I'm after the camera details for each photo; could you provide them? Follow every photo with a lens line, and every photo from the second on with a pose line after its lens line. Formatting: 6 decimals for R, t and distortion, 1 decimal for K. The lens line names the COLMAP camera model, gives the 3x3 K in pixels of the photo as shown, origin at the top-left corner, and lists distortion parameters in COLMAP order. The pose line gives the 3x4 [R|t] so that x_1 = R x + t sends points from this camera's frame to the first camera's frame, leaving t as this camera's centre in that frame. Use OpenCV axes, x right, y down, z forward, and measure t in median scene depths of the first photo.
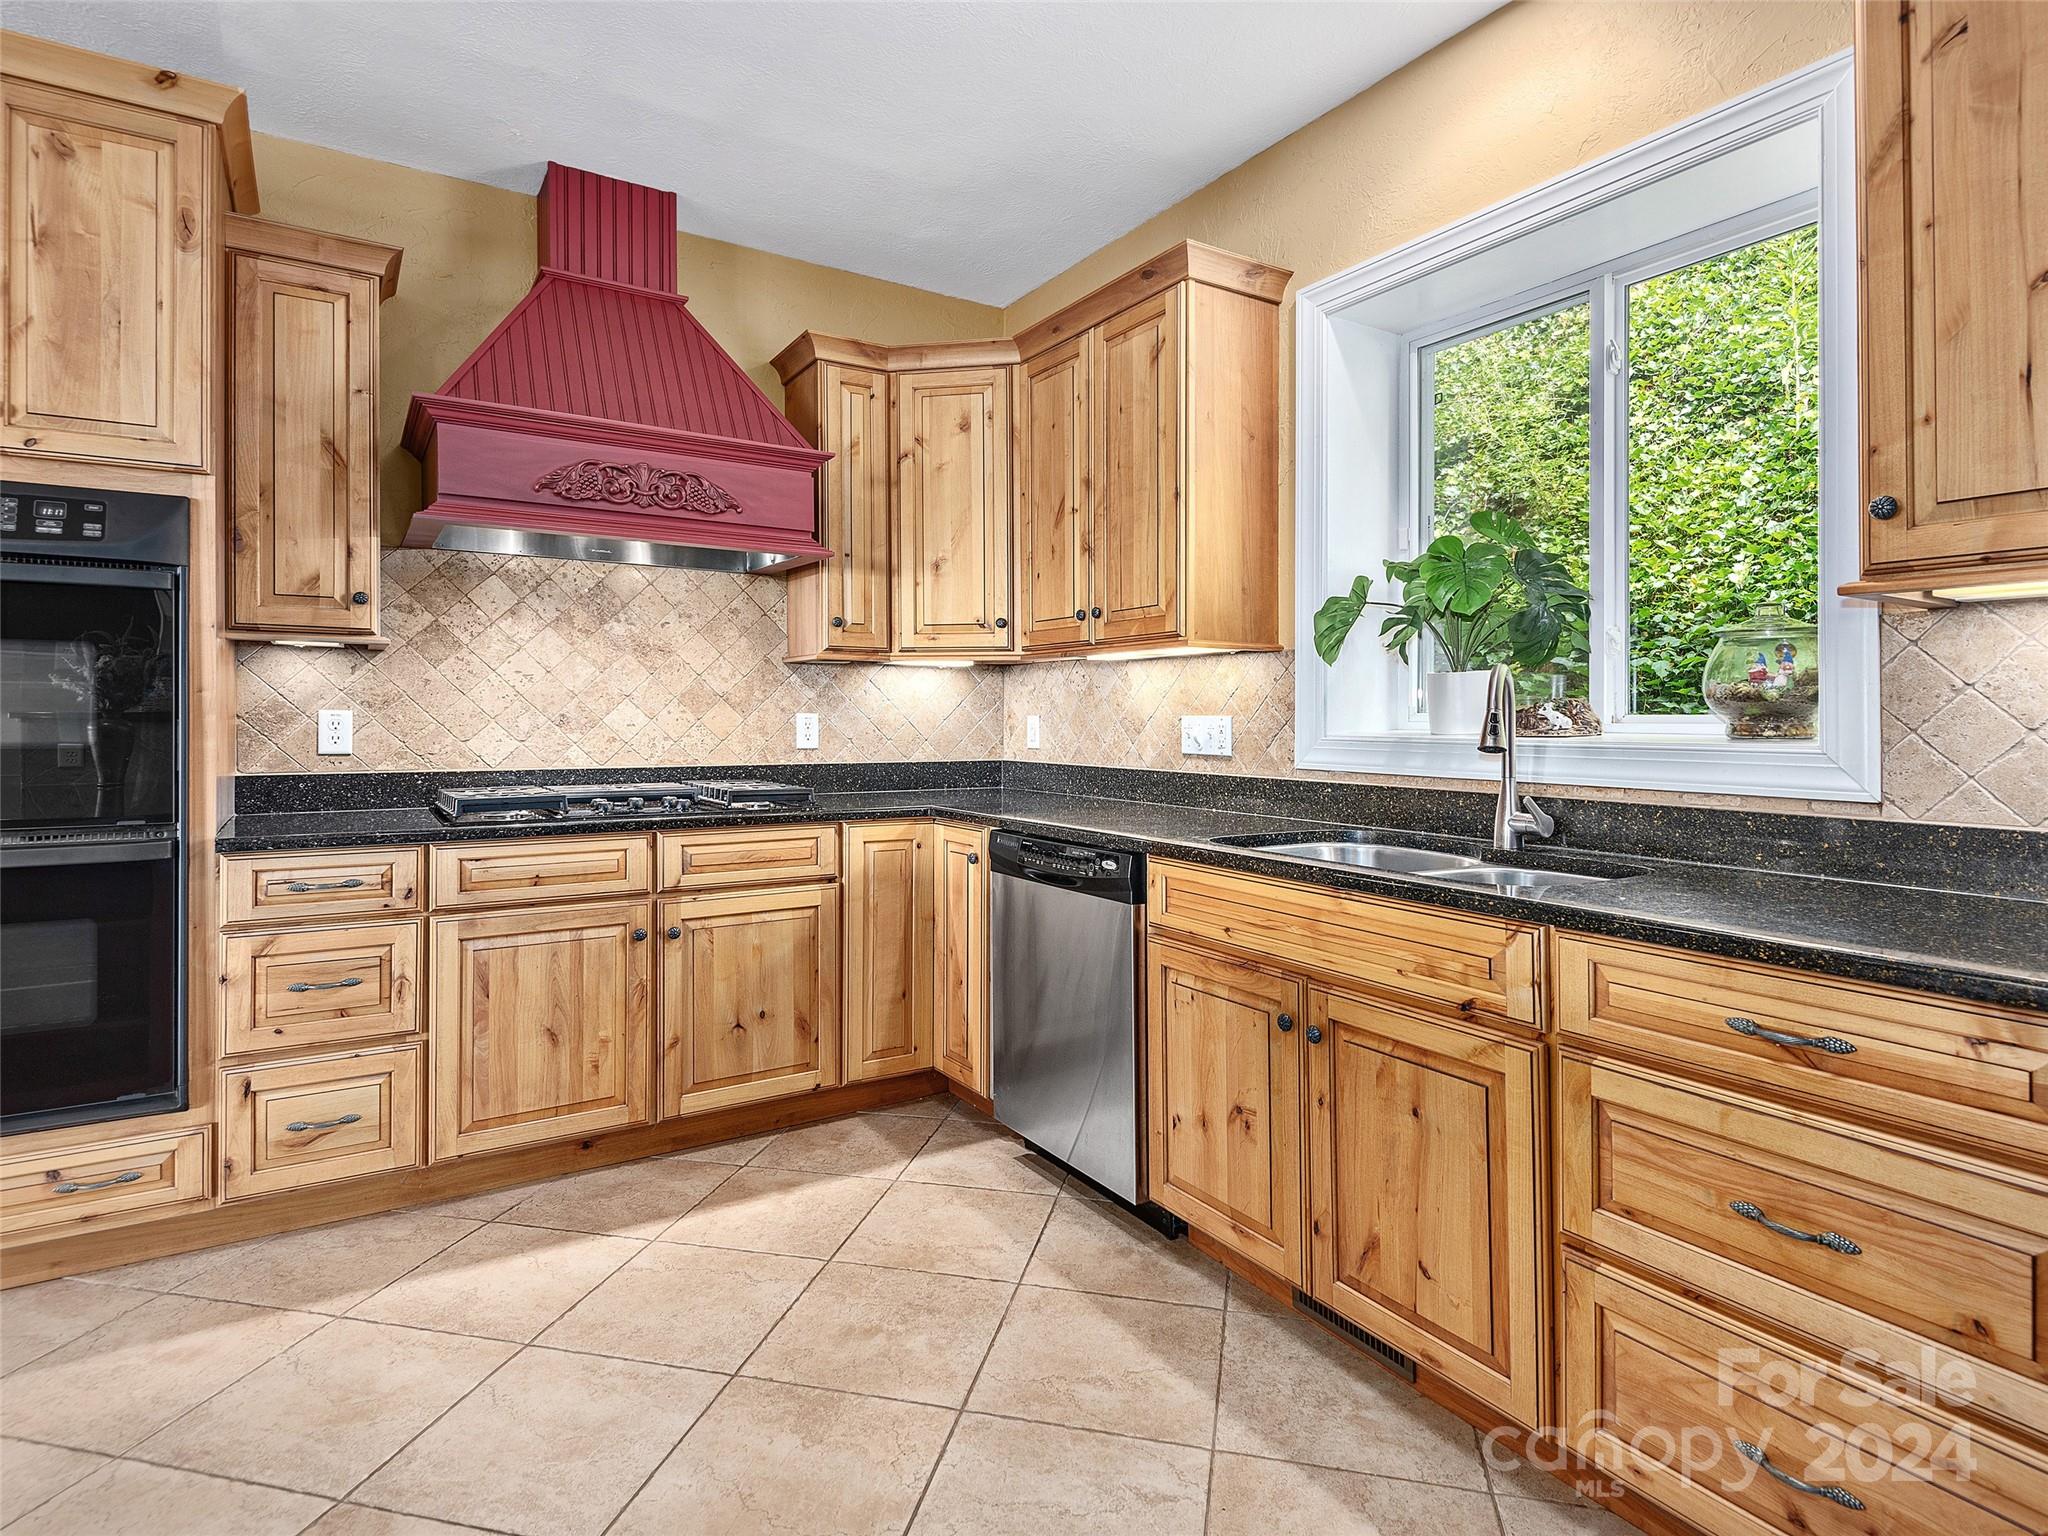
lens RADIAL K [[1090.1, 0, 1021.9], [0, 1090.1, 730.4], [0, 0, 1]] dist [0.001642, 0.000002]
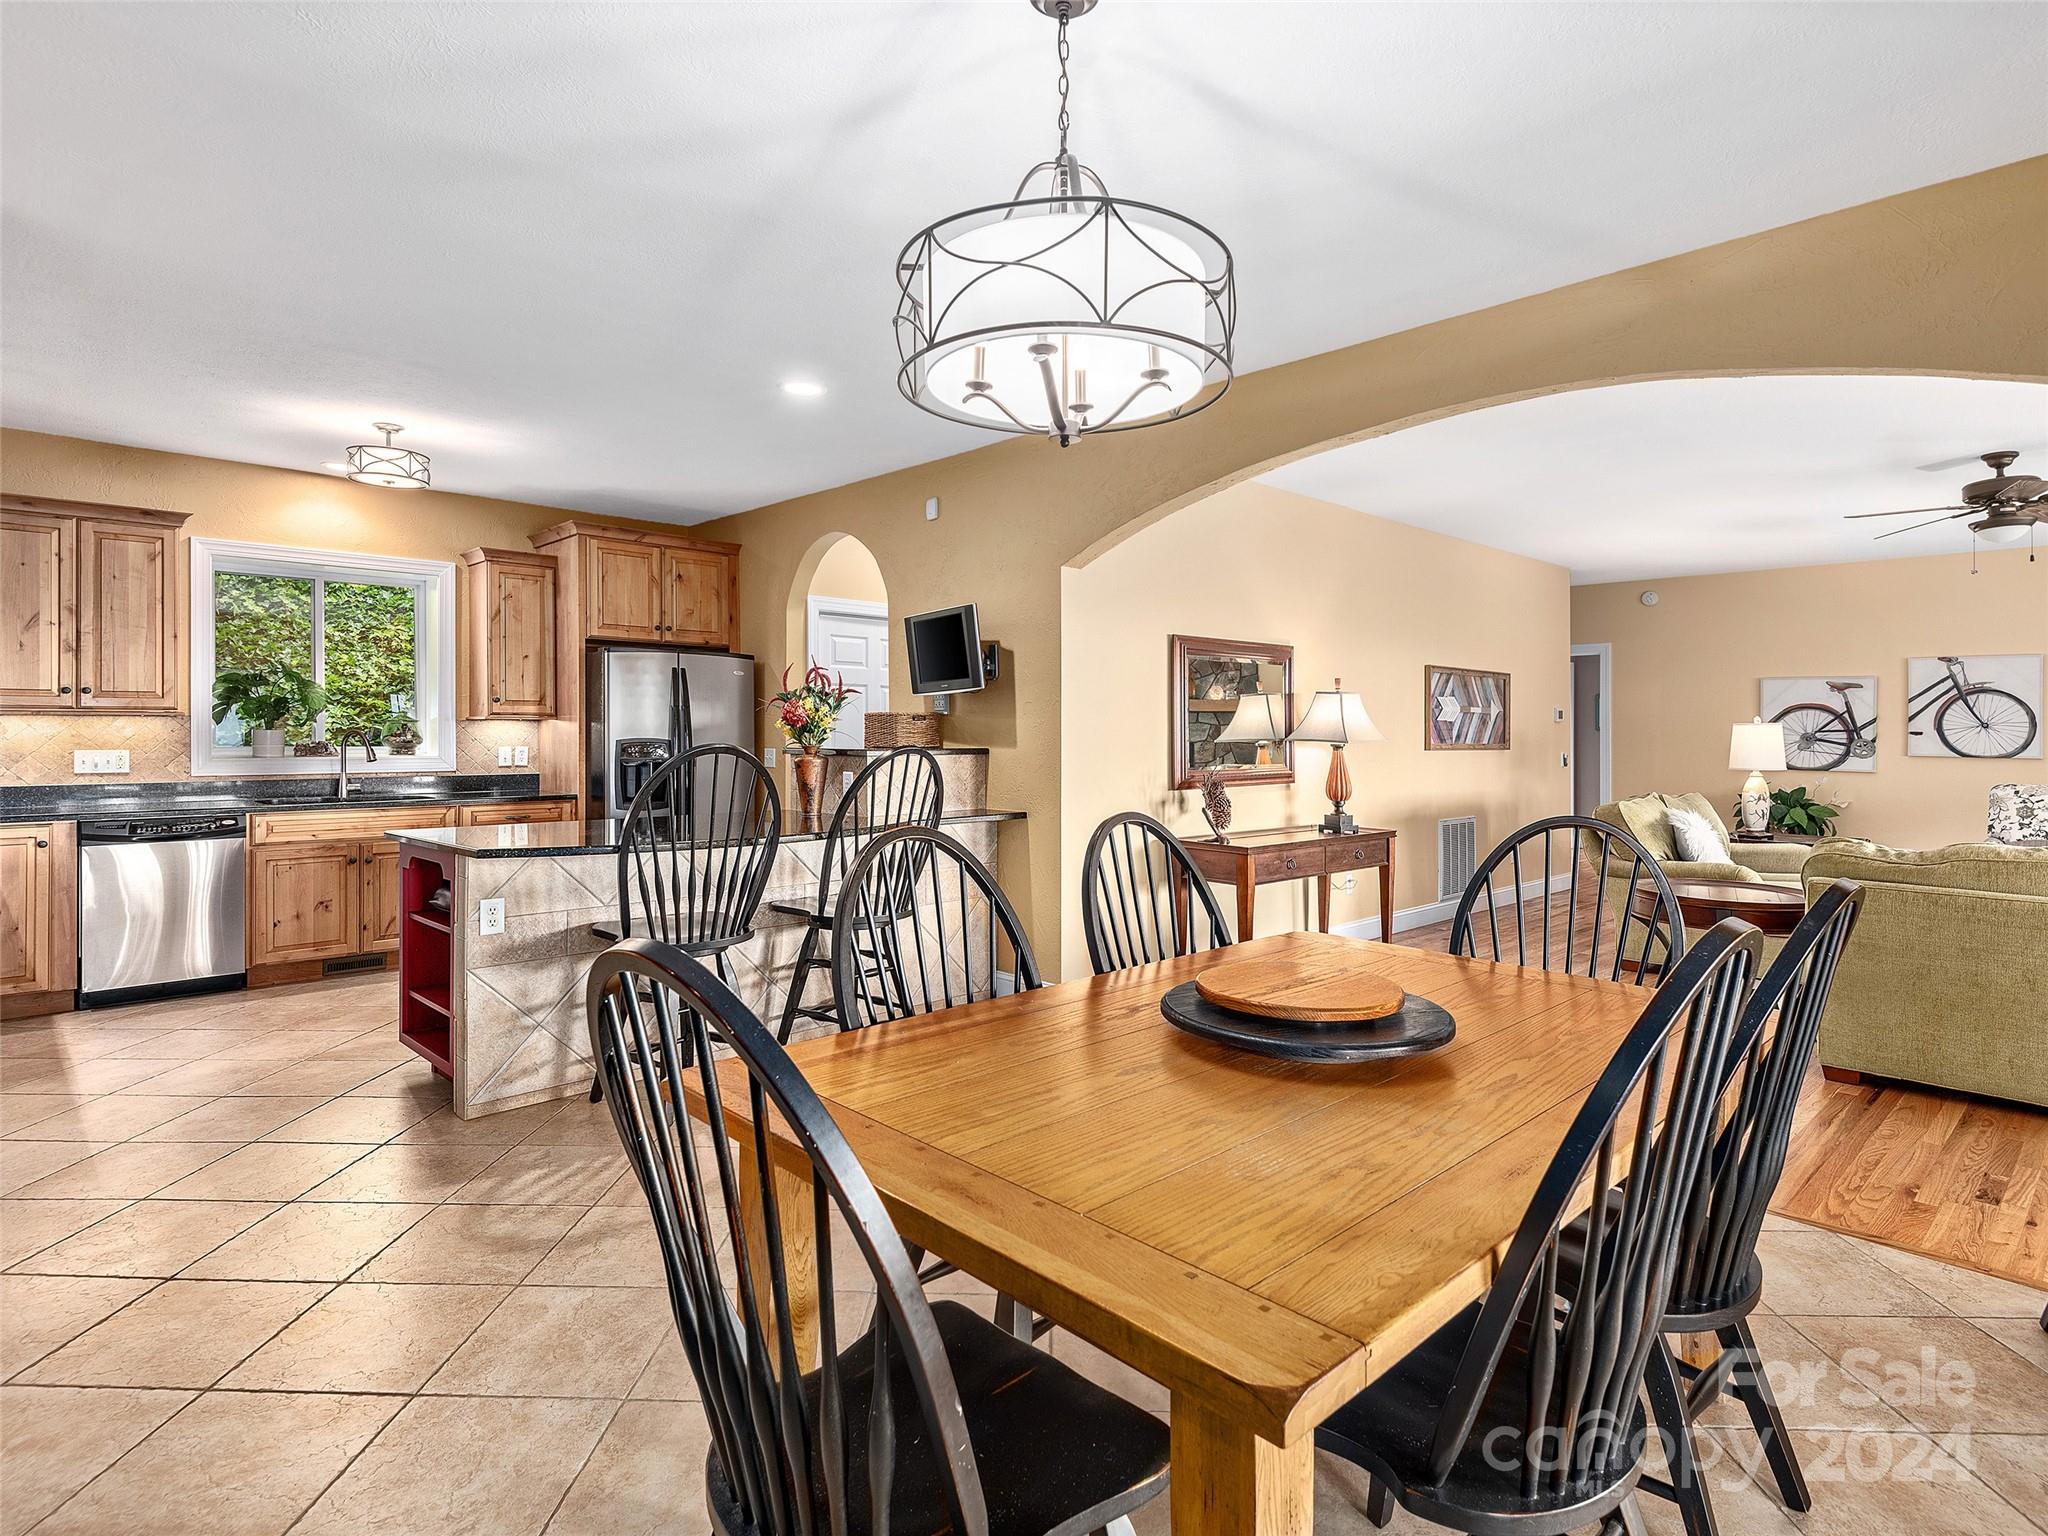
lens RADIAL K [[1090.1, 0, 1021.9], [0, 1090.1, 730.4], [0, 0, 1]] dist [0.001642, 0.000002]
pose [[-0.199020, -0.001326, 0.979995, -2.537756], [0.009138, 0.999953, 0.003209, -0.052309], [-0.979953, 0.009594, -0.198998, -0.113466]]
